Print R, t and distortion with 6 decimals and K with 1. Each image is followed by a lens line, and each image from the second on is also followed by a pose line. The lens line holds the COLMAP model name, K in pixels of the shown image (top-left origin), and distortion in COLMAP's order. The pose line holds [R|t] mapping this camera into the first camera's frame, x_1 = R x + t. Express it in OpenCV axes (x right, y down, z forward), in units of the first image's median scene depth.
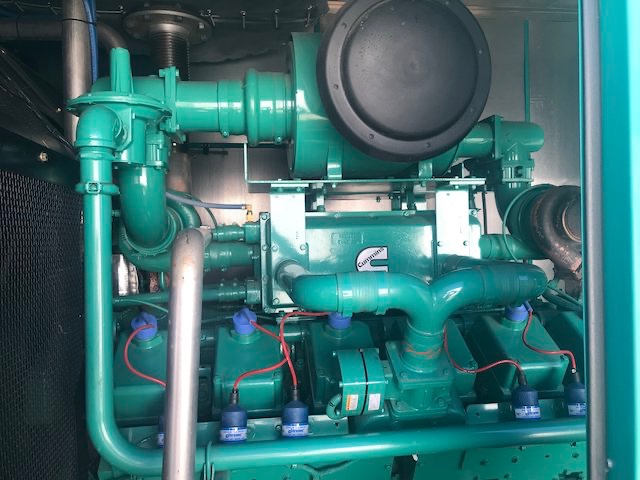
lens RADIAL K [[519.2, 0, 320.0], [0, 519.2, 240.0], [0, 0, 1]] dist [0.010465, 0.002871]
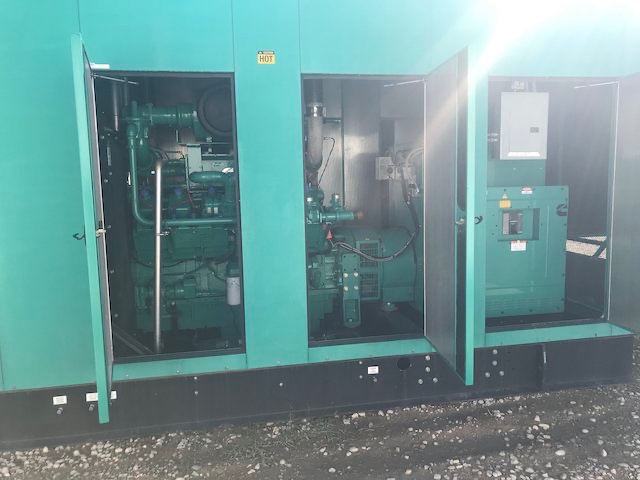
lens RADIAL K [[519.2, 0, 320.0], [0, 519.2, 240.0], [0, 0, 1]] dist [0.010465, 0.002871]
pose [[0.998243, -0.008635, 0.058628, 0.456867], [0.002459, 0.994510, 0.104610, 0.117190], [-0.059209, -0.104282, 0.992784, -1.903380]]
